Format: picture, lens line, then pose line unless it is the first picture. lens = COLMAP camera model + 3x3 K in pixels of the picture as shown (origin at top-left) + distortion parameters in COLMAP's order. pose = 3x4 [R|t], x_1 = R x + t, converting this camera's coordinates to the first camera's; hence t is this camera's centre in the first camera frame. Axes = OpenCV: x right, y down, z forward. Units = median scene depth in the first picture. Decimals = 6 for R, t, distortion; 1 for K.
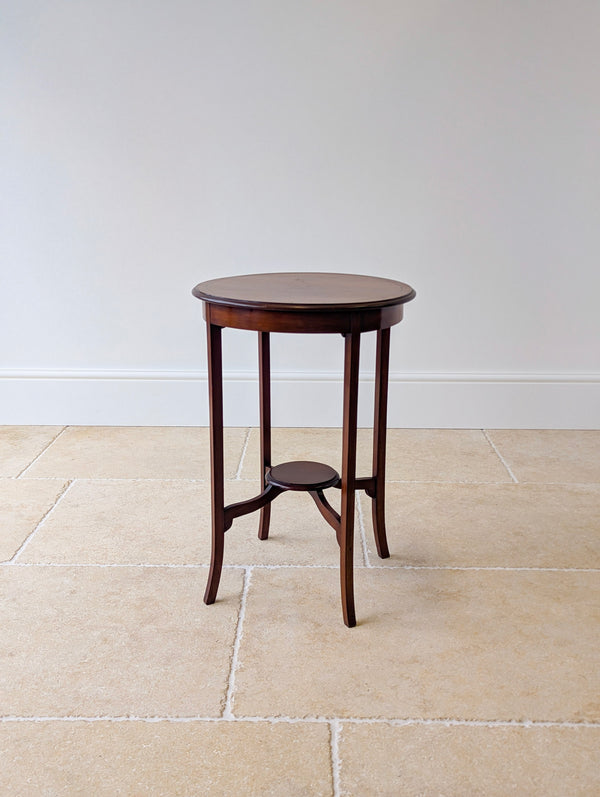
lens RADIAL K [[824.3, 0, 299.6], [0, 824.3, 402.1], [0, 0, 1]] dist [0.032651, 0.000555]
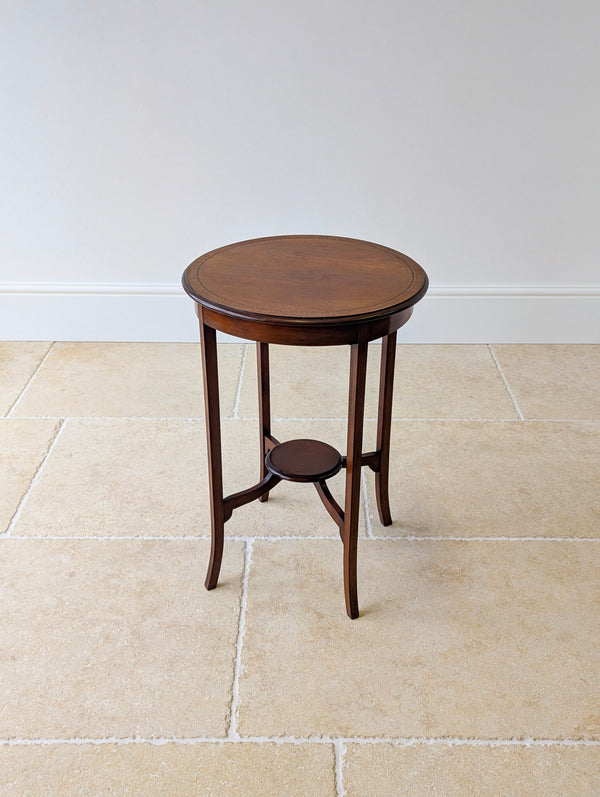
lens RADIAL K [[825.8, 0, 303.3], [0, 825.8, 399.4], [0, 0, 1]] dist [0.032405, 0.000597]
pose [[0.999923, -0.006506, 0.010561, -0.007440], [0.004022, 0.975466, 0.220113, -0.202736], [-0.011734, -0.220054, 0.975417, 0.084218]]
